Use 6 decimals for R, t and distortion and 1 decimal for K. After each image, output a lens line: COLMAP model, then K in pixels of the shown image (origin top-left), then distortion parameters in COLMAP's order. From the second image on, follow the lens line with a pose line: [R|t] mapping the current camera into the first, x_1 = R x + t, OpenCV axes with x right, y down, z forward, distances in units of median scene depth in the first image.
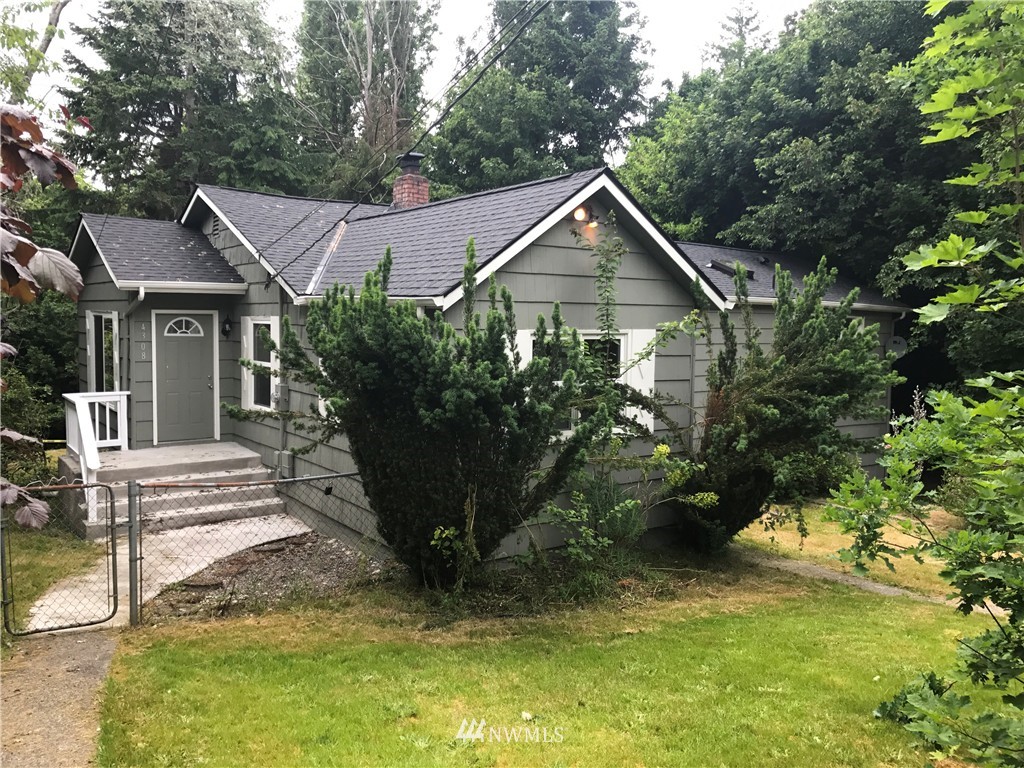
lens RADIAL K [[843.4, 0, 505.5], [0, 843.4, 375.9], [0, 0, 1]] dist [0.012452, 0.011814]
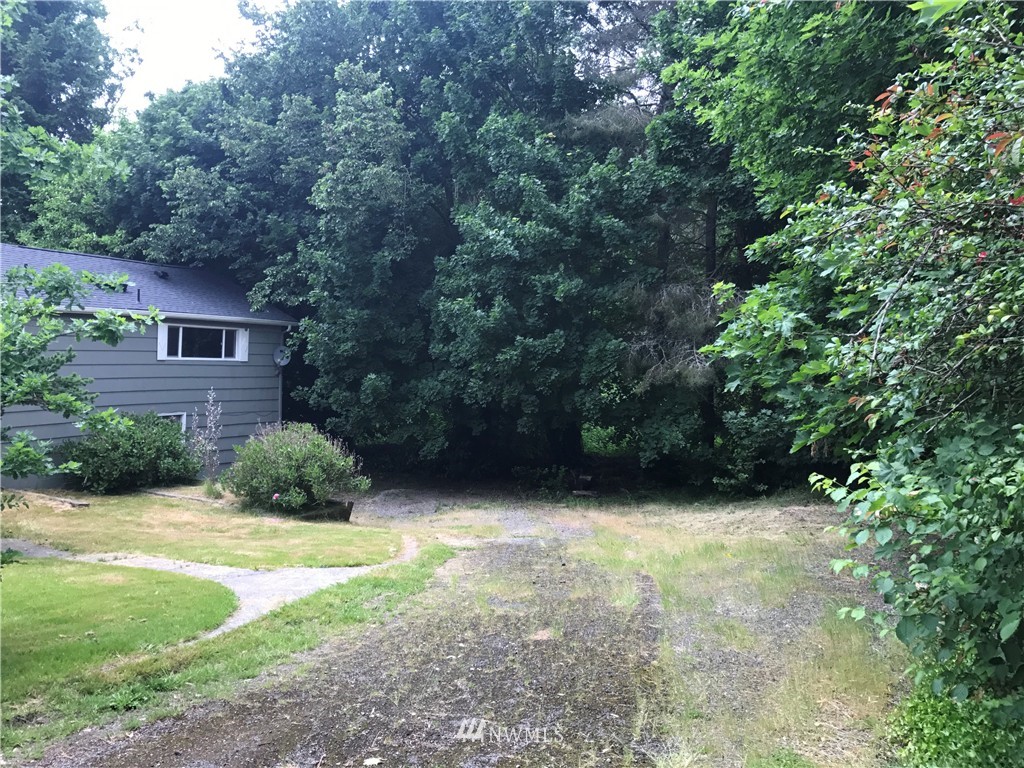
lens RADIAL K [[843.0, 0, 512.0], [0, 843.0, 384.0], [0, 0, 1]] dist [0.002312, -0.001461]
pose [[0.900652, -0.005058, 0.434512, 0.351556], [0.005468, 0.999985, 0.000306, 0.009035], [-0.434507, 0.002100, 0.900666, -0.255212]]
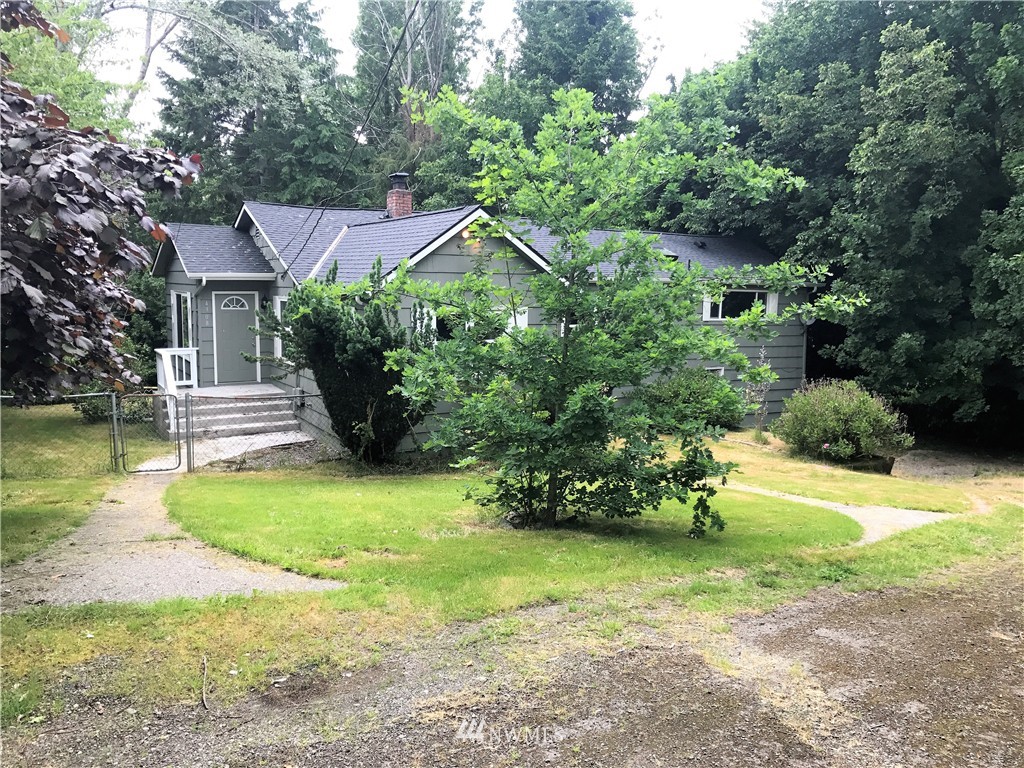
lens RADIAL K [[843.4, 0, 505.5], [0, 843.4, 375.9], [0, 0, 1]] dist [0.012452, 0.011814]
pose [[0.995201, 0.006619, -0.097629, 0.212135], [-0.002509, 0.999108, 0.042159, 0.004038], [0.097821, -0.041711, 0.994330, -0.375807]]
